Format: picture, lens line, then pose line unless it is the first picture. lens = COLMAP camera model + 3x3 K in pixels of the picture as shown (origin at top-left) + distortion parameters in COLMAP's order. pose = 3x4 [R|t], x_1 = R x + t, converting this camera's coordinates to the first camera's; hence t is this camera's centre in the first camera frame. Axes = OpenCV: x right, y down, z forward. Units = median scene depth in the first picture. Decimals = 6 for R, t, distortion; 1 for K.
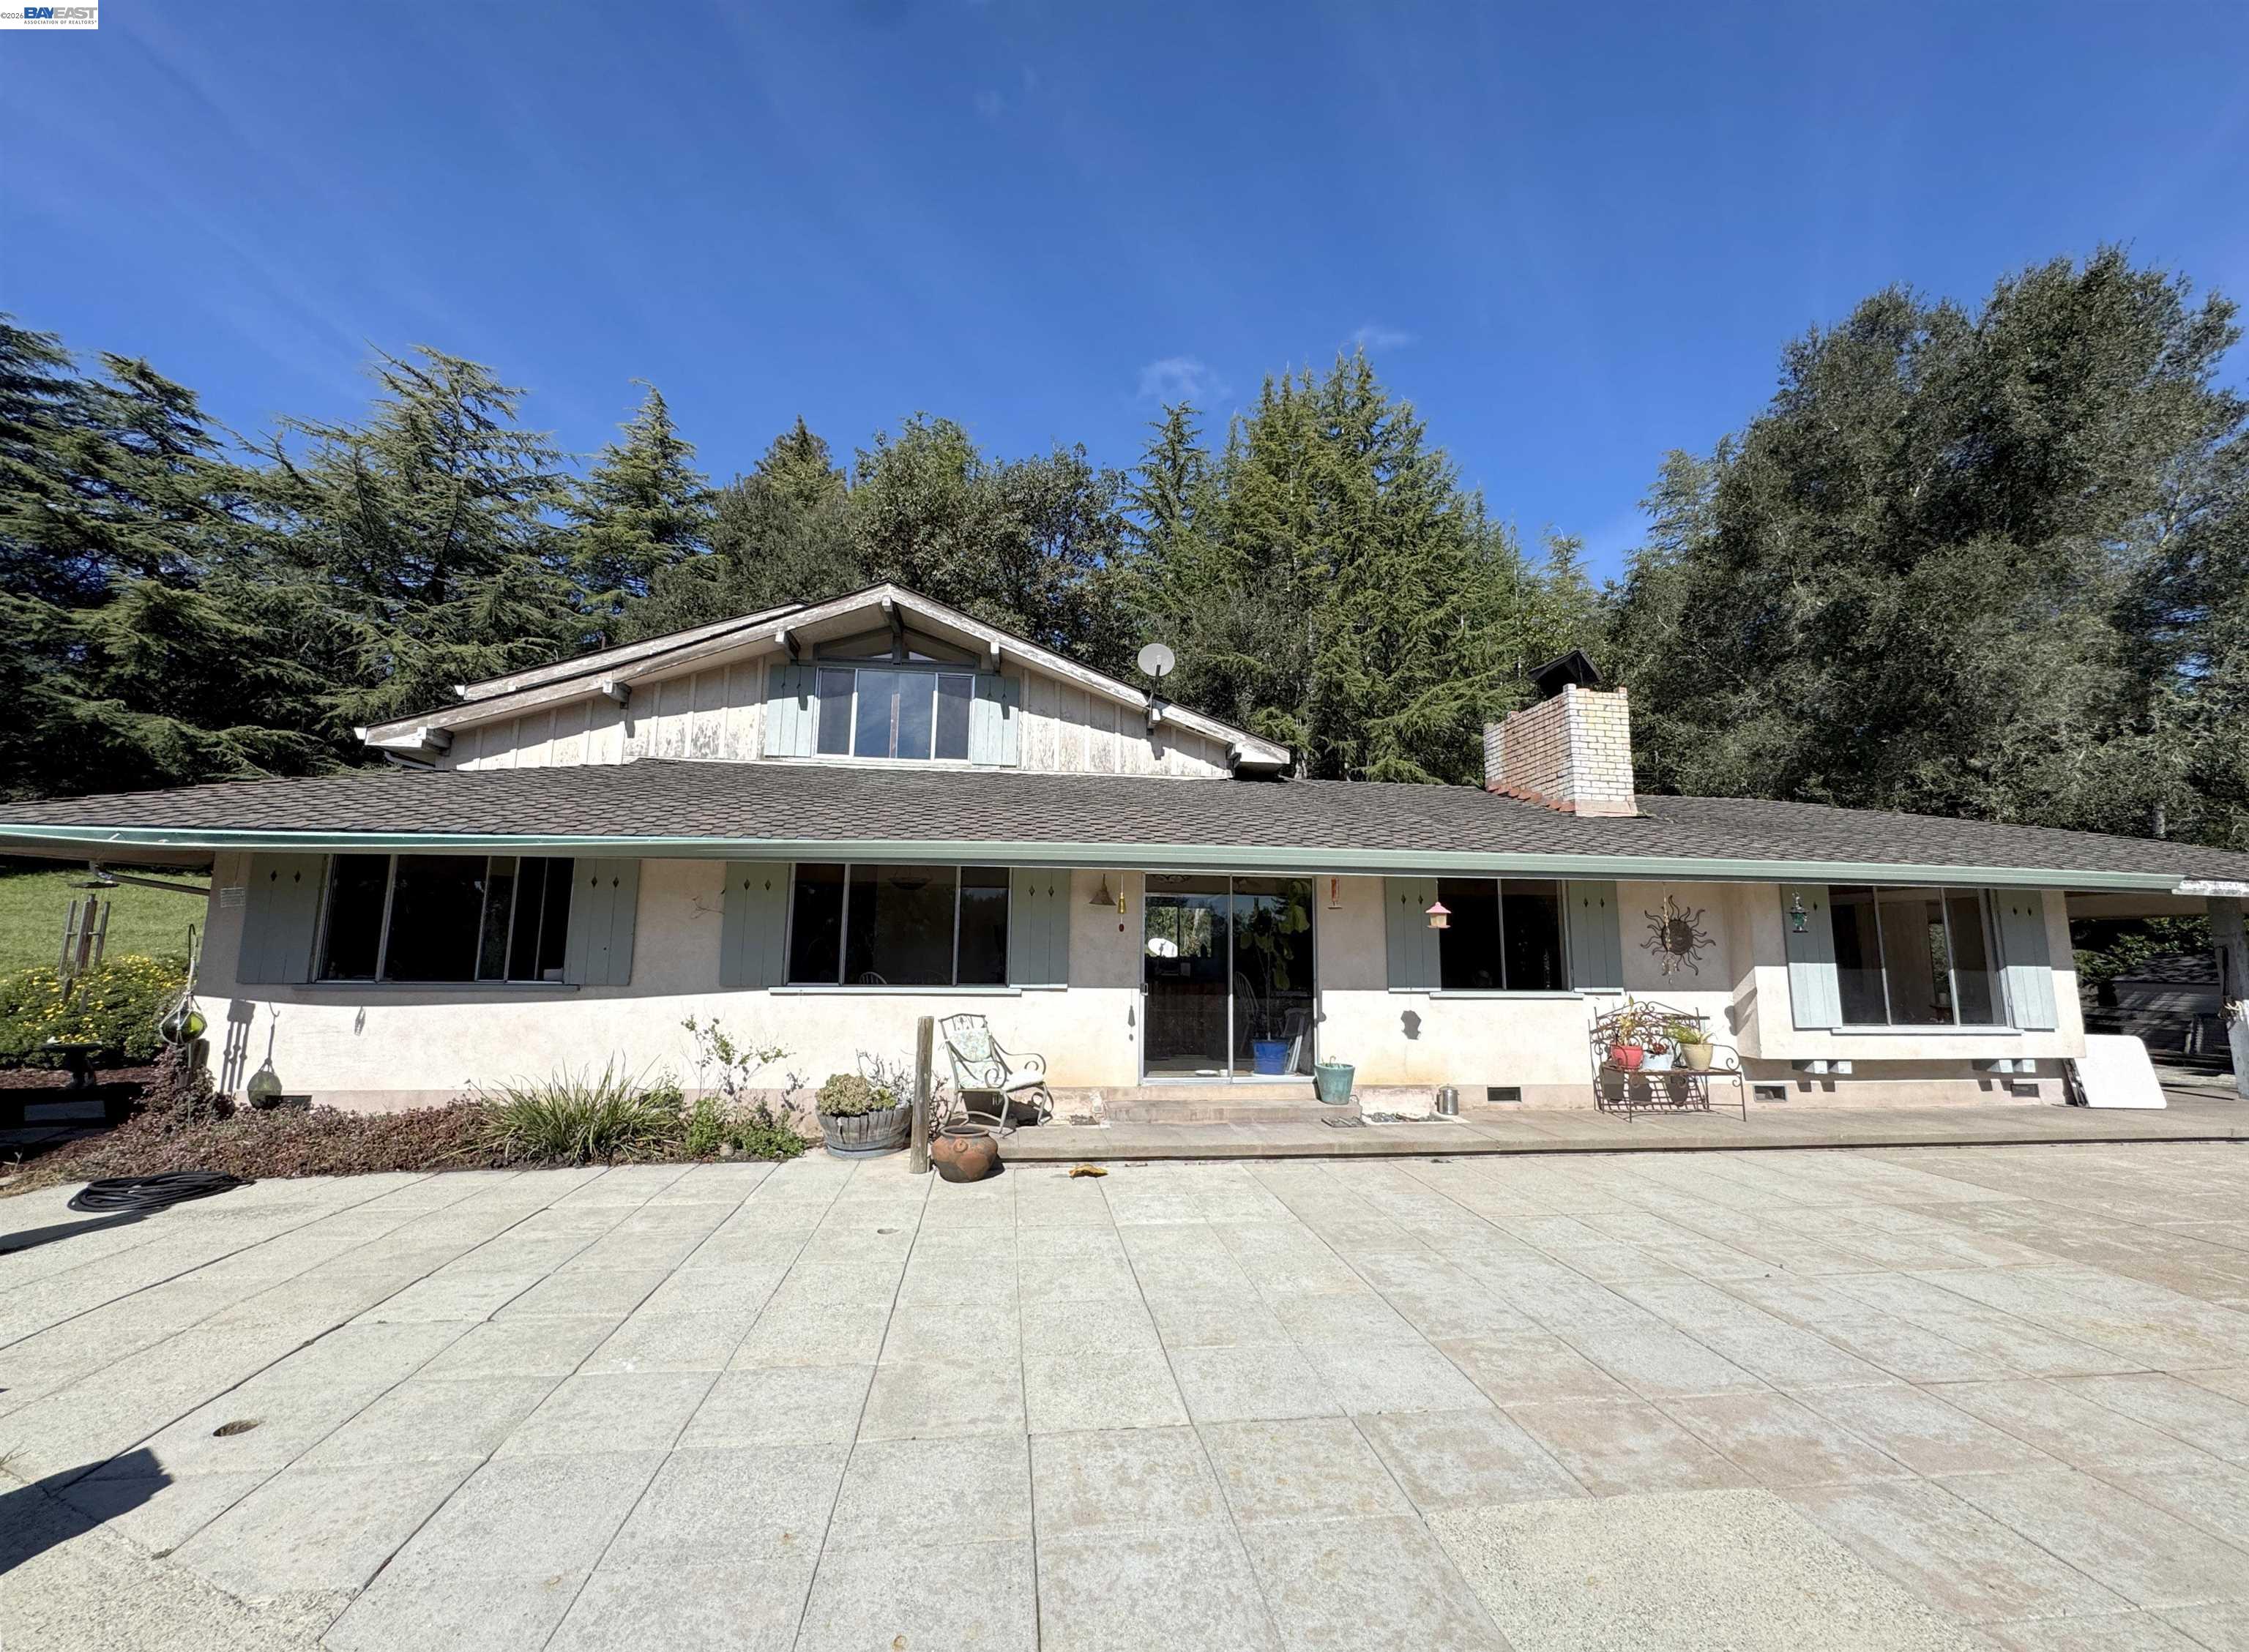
lens RADIAL K [[896.3, 0, 1139.1], [0, 896.3, 830.7], [0, 0, 1]] dist [-0.002627, -0.000459]
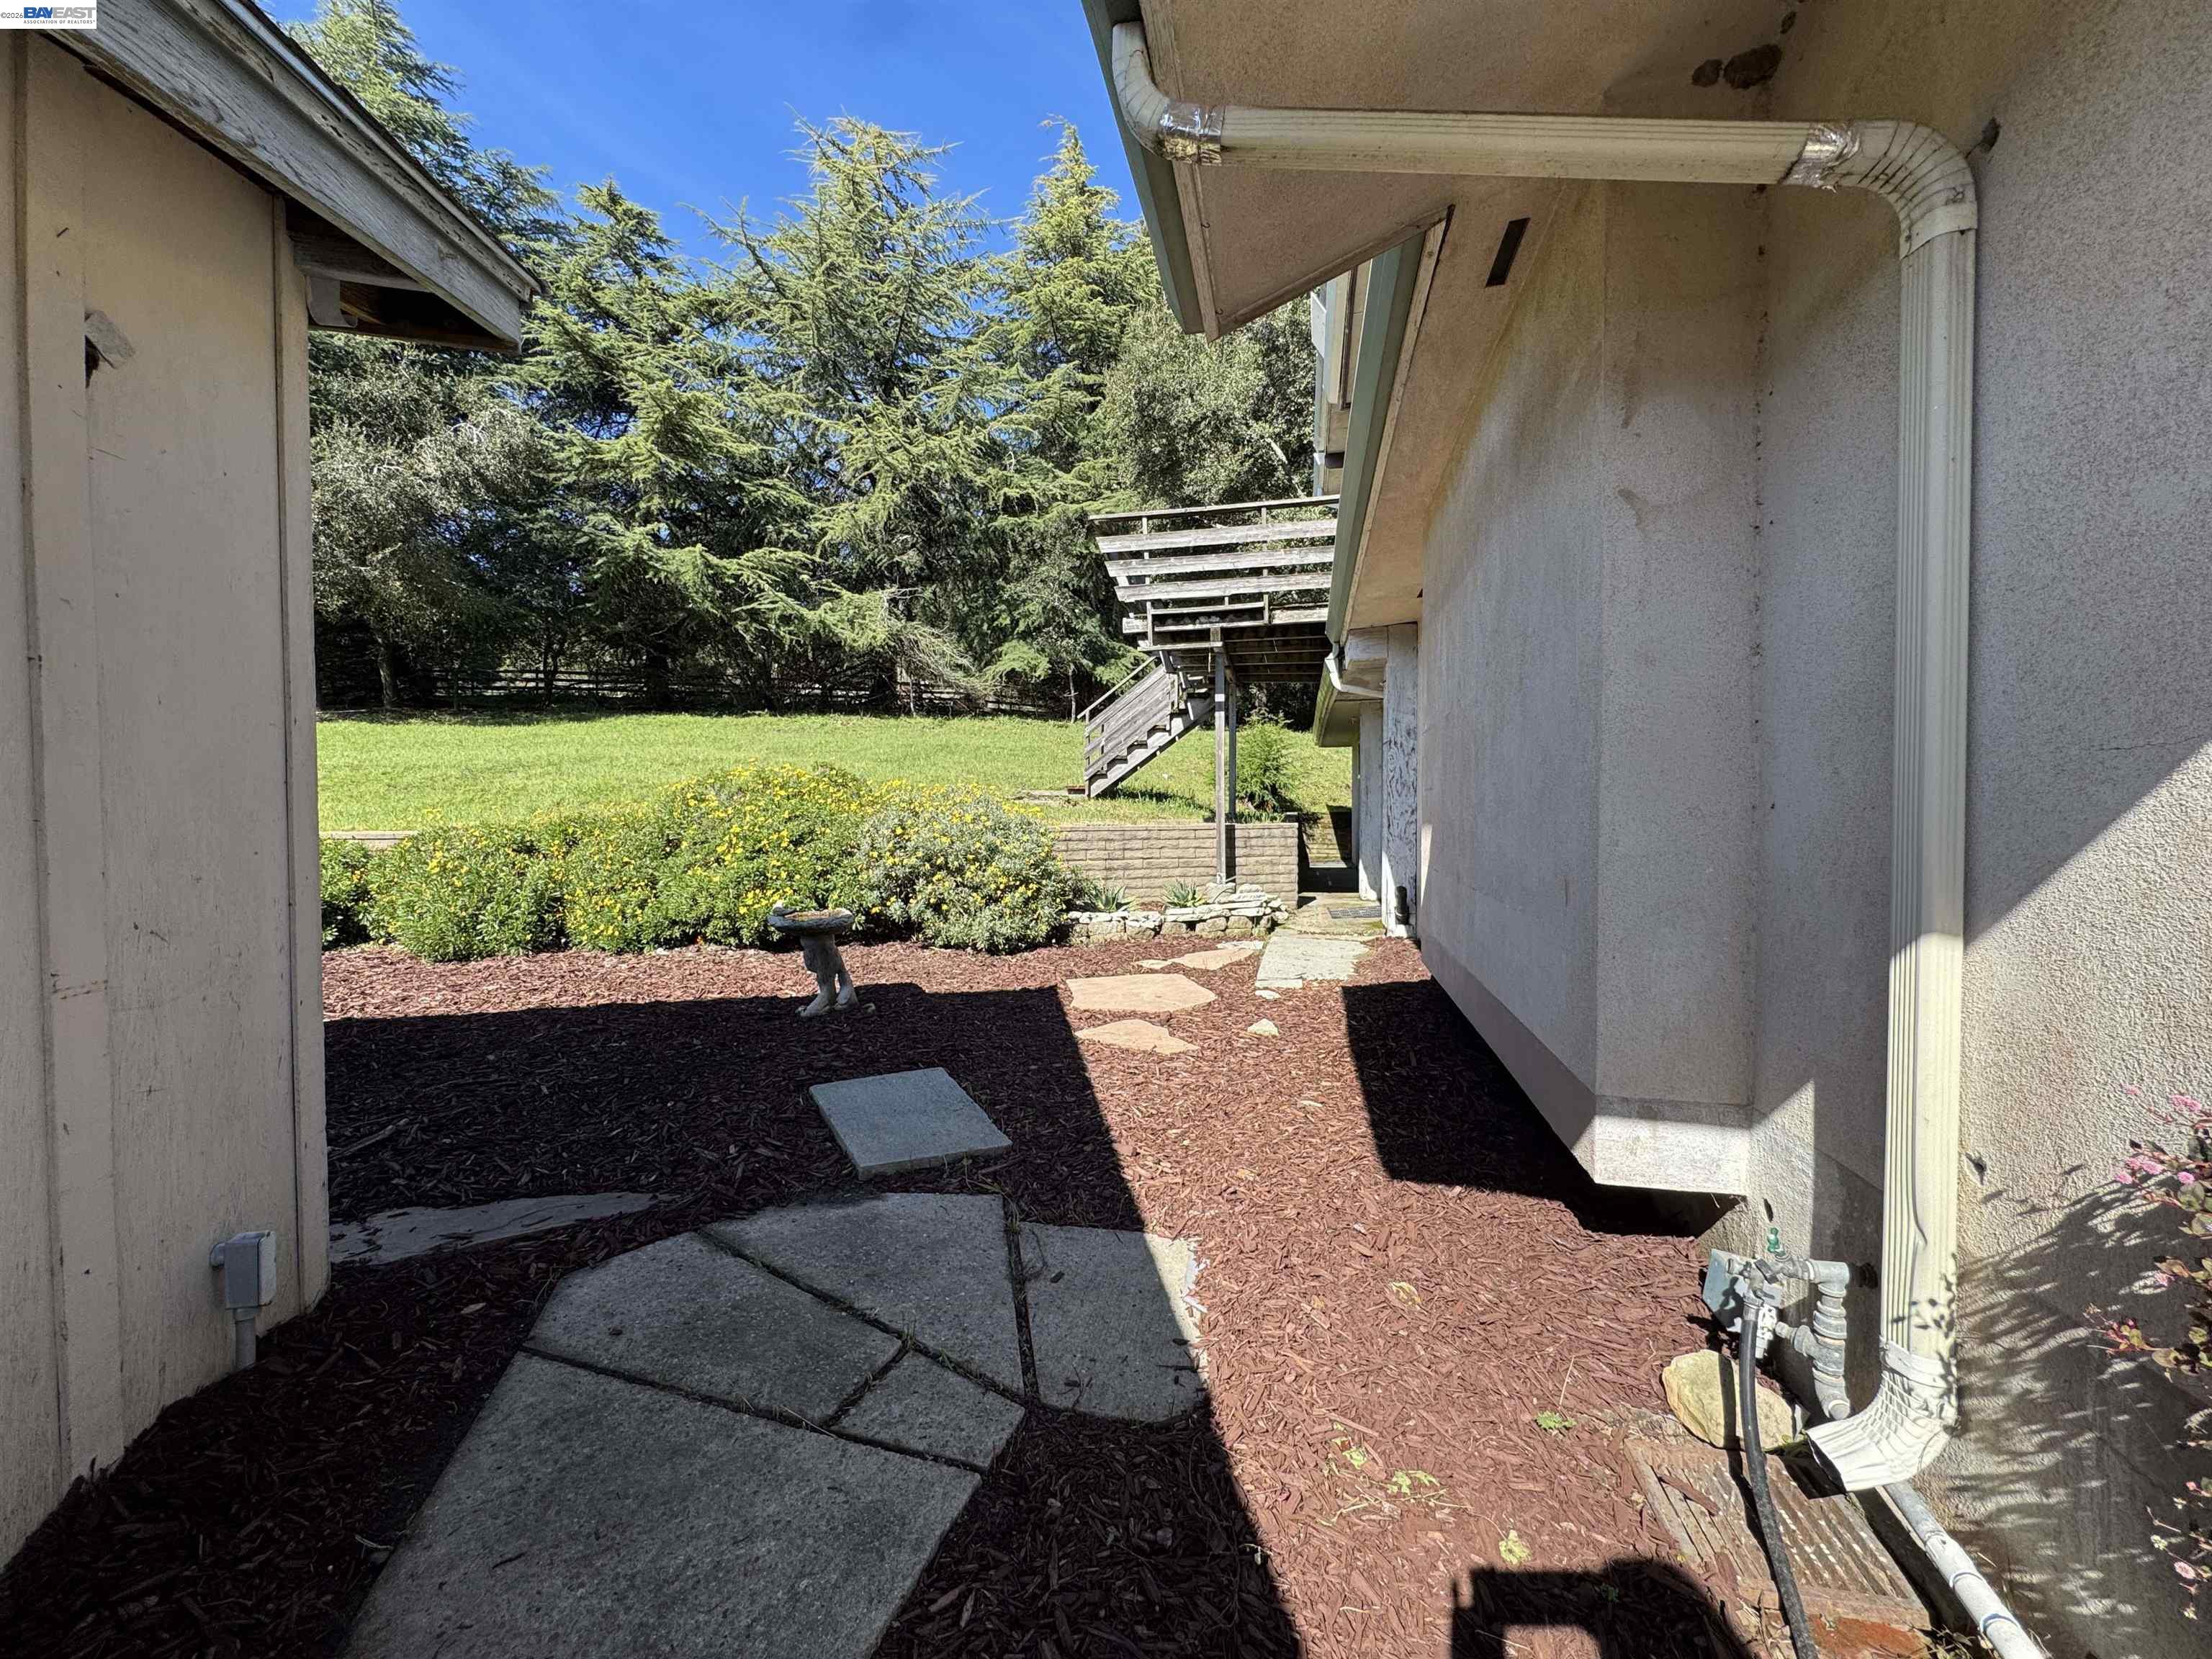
lens RADIAL K [[881.6, 0, 1104.1], [0, 881.6, 832.3], [0, 0, 1]] dist [-0.002627, -0.000459]
pose [[0.933289, -0.012625, -0.358904, -0.367532], [0.069894, 0.986658, 0.147044, 0.057765], [0.352259, -0.162319, 0.921719, 0.261794]]
